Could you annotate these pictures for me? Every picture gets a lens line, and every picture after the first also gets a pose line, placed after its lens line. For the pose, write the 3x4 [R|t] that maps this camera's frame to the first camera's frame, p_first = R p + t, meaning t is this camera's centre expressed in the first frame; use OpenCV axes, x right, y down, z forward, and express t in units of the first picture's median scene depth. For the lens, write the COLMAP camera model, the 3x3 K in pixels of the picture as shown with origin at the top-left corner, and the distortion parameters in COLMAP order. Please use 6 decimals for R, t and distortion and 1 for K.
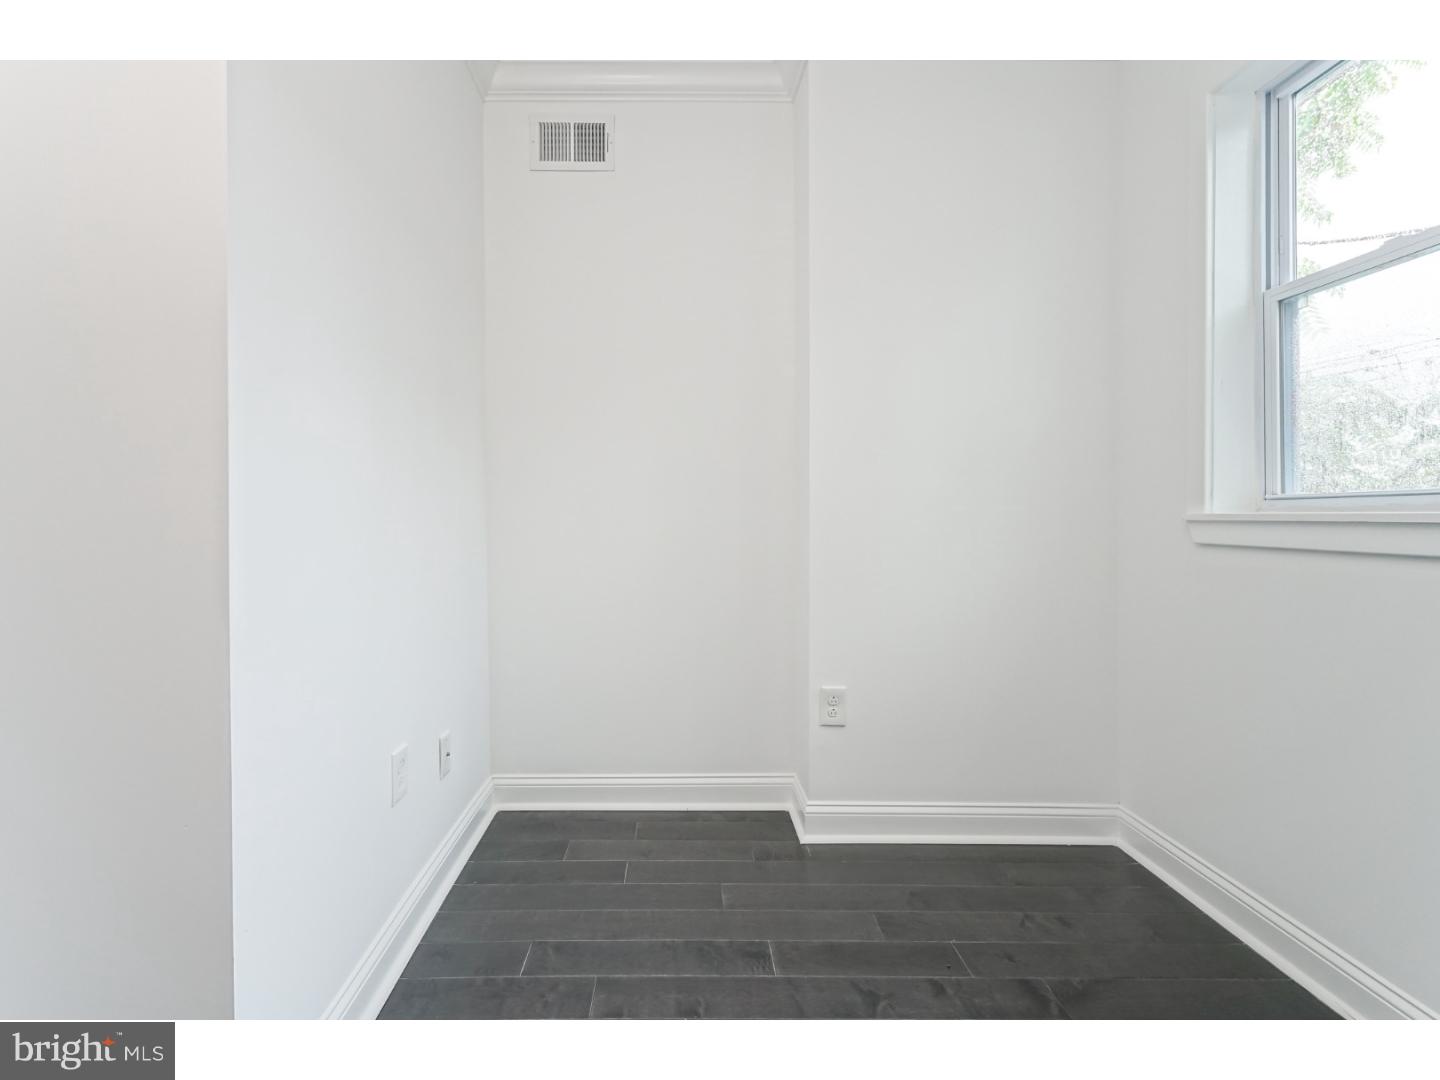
lens RADIAL K [[668.6, 0, 717.6], [0, 668.6, 530.5], [0, 0, 1]] dist [-0.003111, -0.000137]
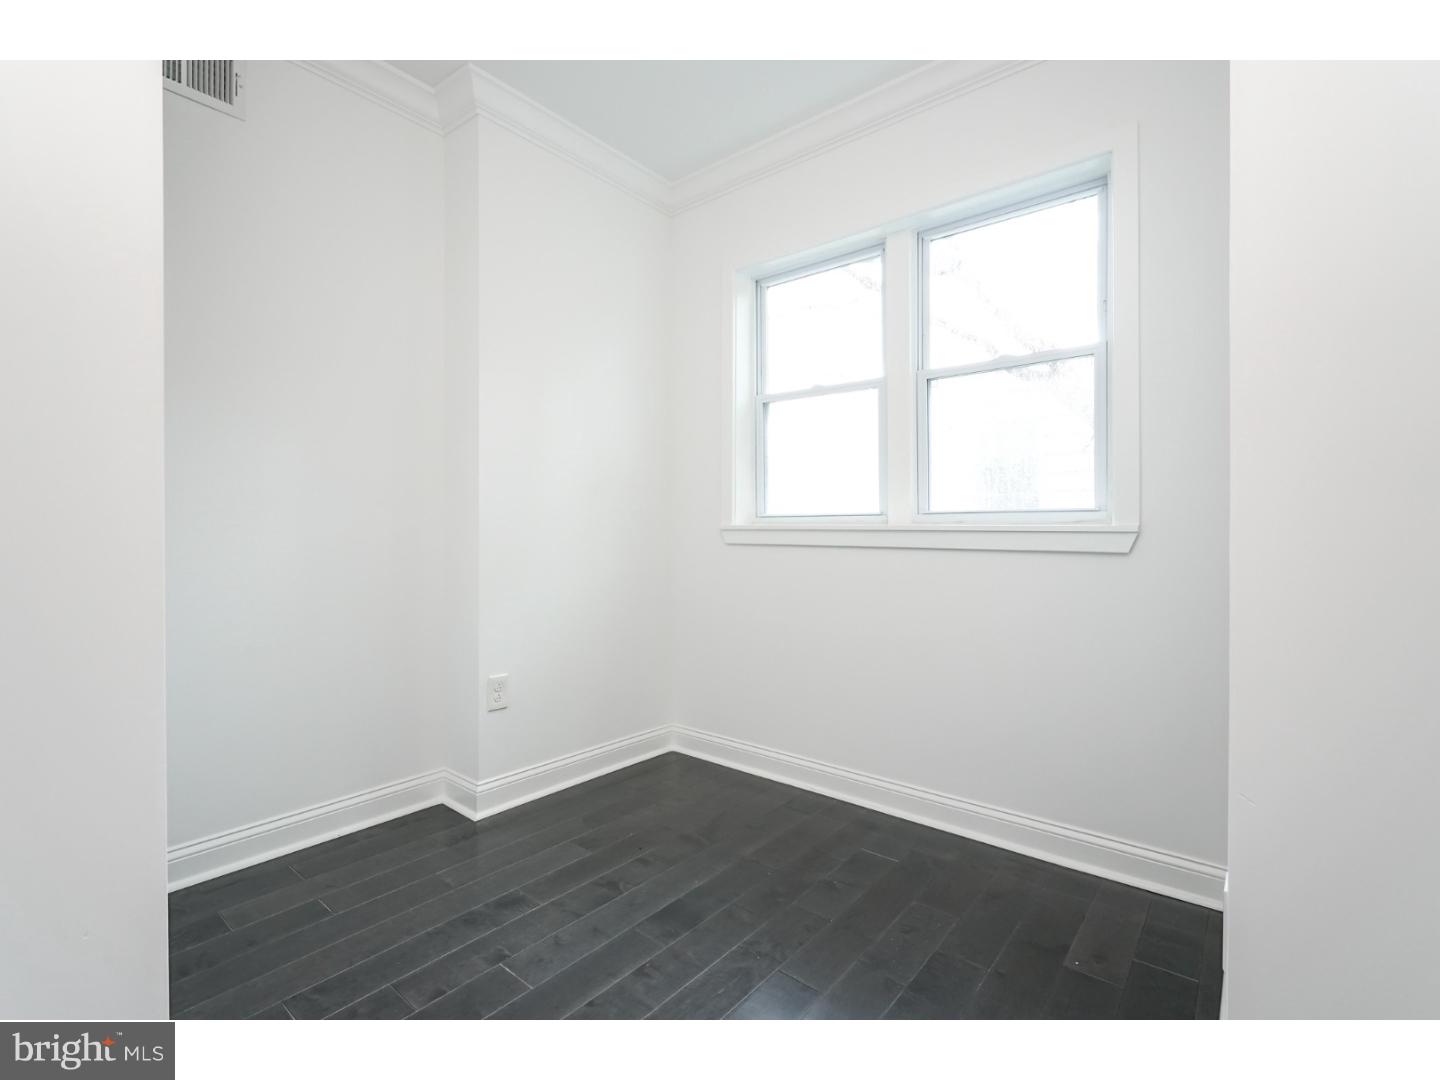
lens RADIAL K [[667.4, 0, 720.0], [0, 667.4, 540.0], [0, 0, 1]] dist [-0.001584, 0.000408]
pose [[0.635395, -0.011516, 0.772102, -0.542233], [0.012143, 0.999914, 0.004921, 0.003851], [-0.772092, 0.006248, 0.635480, -0.016945]]
